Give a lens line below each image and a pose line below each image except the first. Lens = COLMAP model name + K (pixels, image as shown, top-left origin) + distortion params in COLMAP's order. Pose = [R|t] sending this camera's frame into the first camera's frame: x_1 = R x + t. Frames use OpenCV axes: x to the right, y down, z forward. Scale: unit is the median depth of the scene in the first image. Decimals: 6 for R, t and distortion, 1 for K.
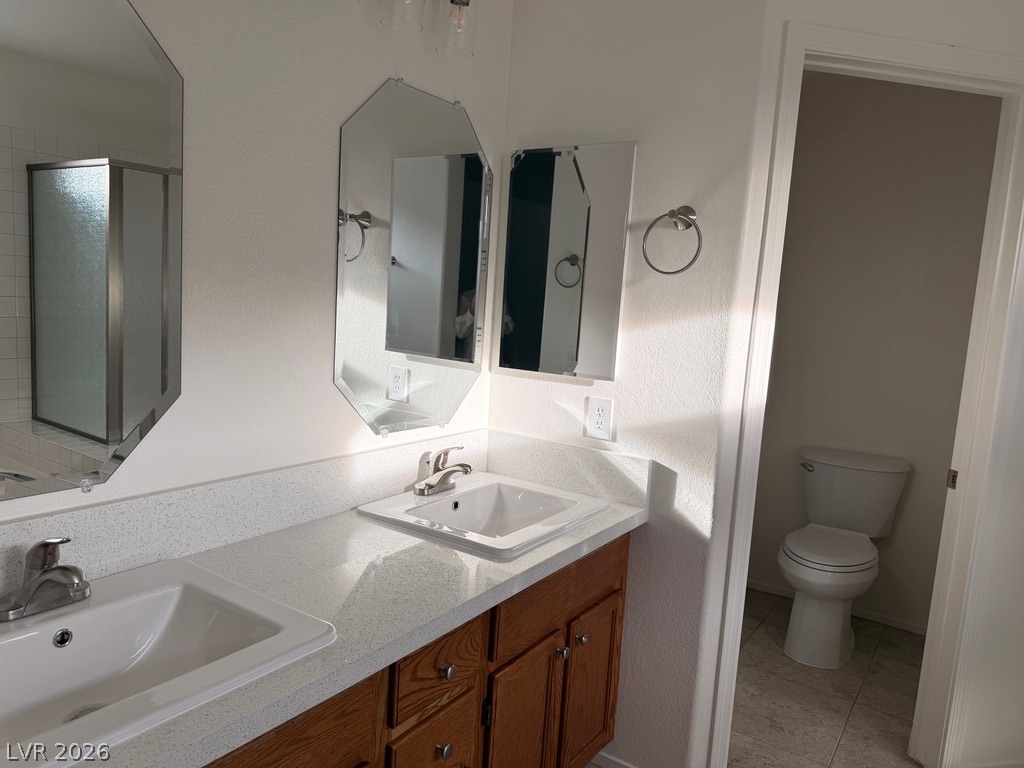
lens RADIAL K [[722.4, 0, 512.7], [0, 722.4, 386.6], [0, 0, 1]] dist [0.006469, 0.000444]
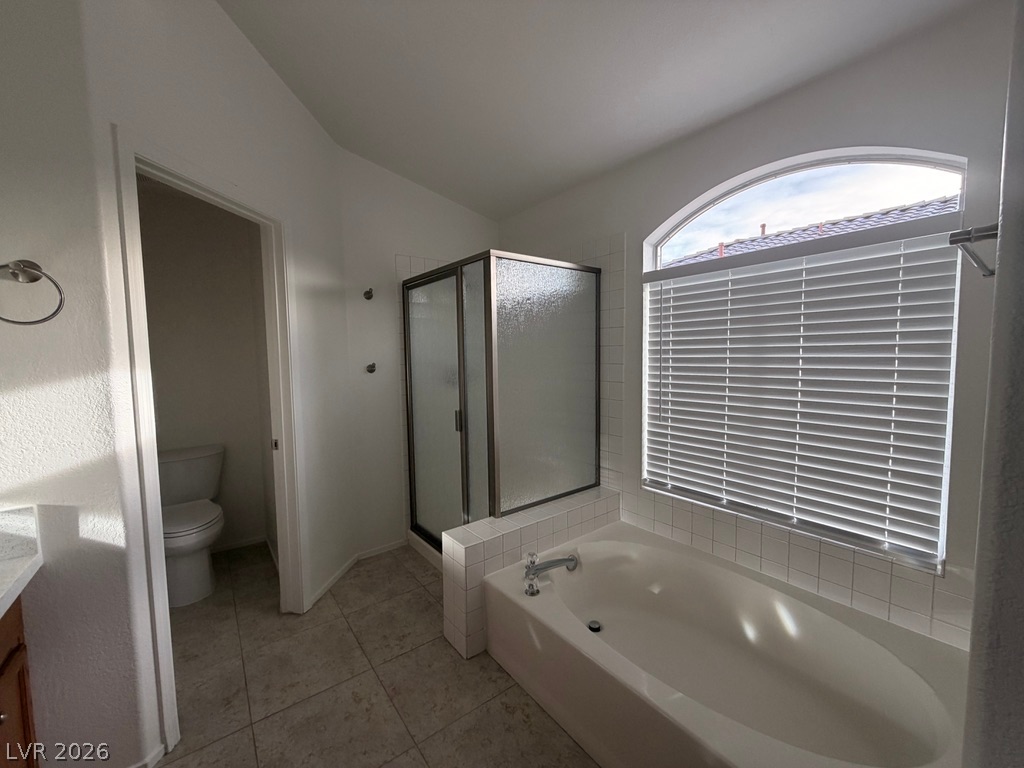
lens RADIAL K [[407.7, 0, 507.8], [0, 407.7, 384.9], [0, 0, 1]] dist [0.001212, -0.000349]
pose [[0.319236, -0.136180, 0.937840, -0.108272], [0.151393, 0.984240, 0.091384, -0.017275], [-0.935504, 0.112809, 0.334822, 0.146930]]
